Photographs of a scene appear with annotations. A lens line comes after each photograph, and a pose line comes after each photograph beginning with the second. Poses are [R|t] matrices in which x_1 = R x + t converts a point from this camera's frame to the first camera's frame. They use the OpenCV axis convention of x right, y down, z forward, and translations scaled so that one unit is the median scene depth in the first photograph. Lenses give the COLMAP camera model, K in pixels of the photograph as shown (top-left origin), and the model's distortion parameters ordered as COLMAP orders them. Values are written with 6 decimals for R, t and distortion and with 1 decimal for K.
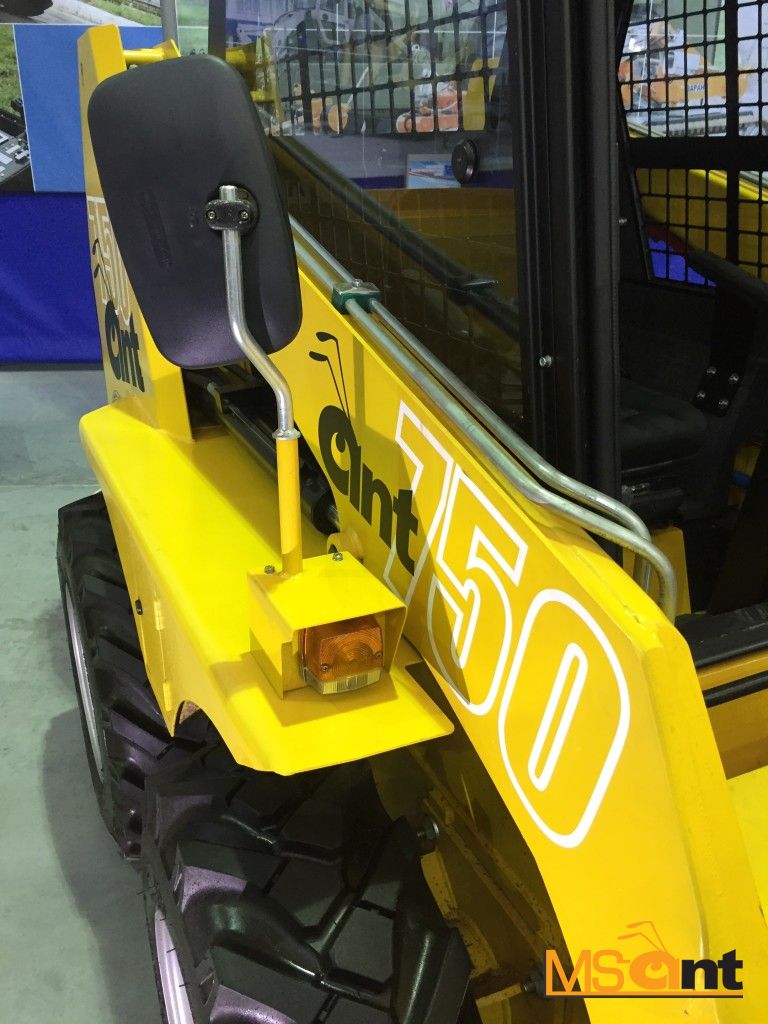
lens RADIAL K [[857.9, 0, 384.0], [0, 857.9, 512.0], [0, 0, 1]] dist [0.008137, -0.000480]
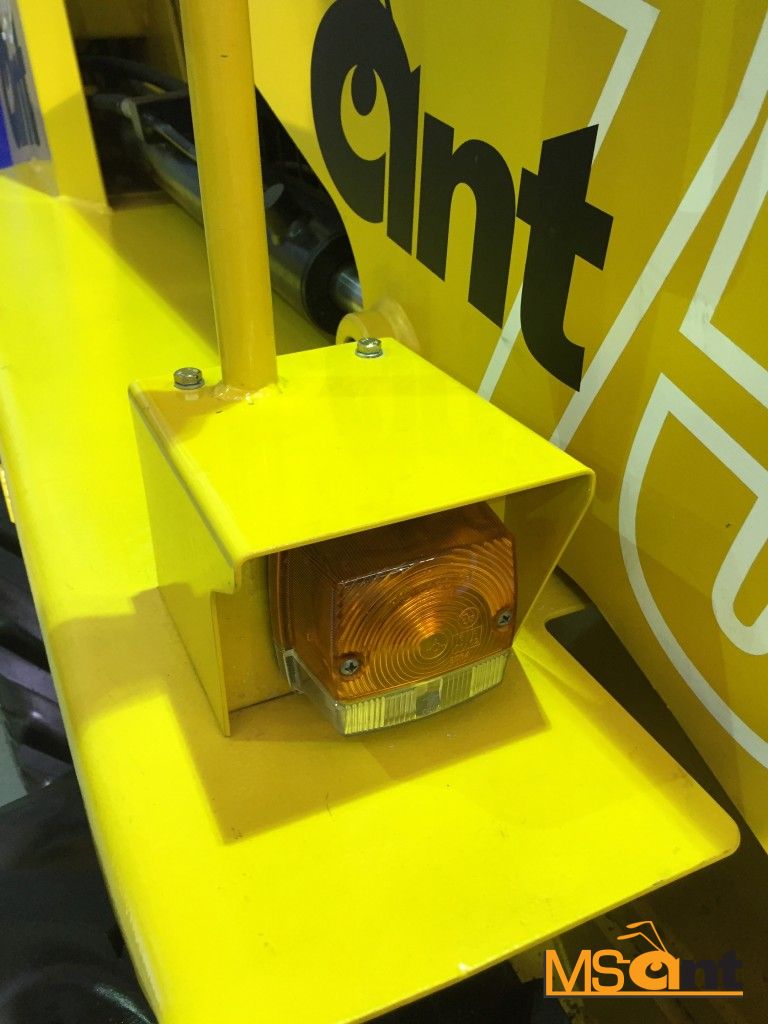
lens RADIAL K [[857.9, 0, 384.0], [0, 857.9, 512.0], [0, 0, 1]] dist [0.008137, -0.000480]
pose [[0.999908, -0.013530, -0.000273, -0.048800], [0.013408, 0.987767, 0.155359, 0.066516], [-0.001832, -0.155349, 0.987858, 0.615745]]
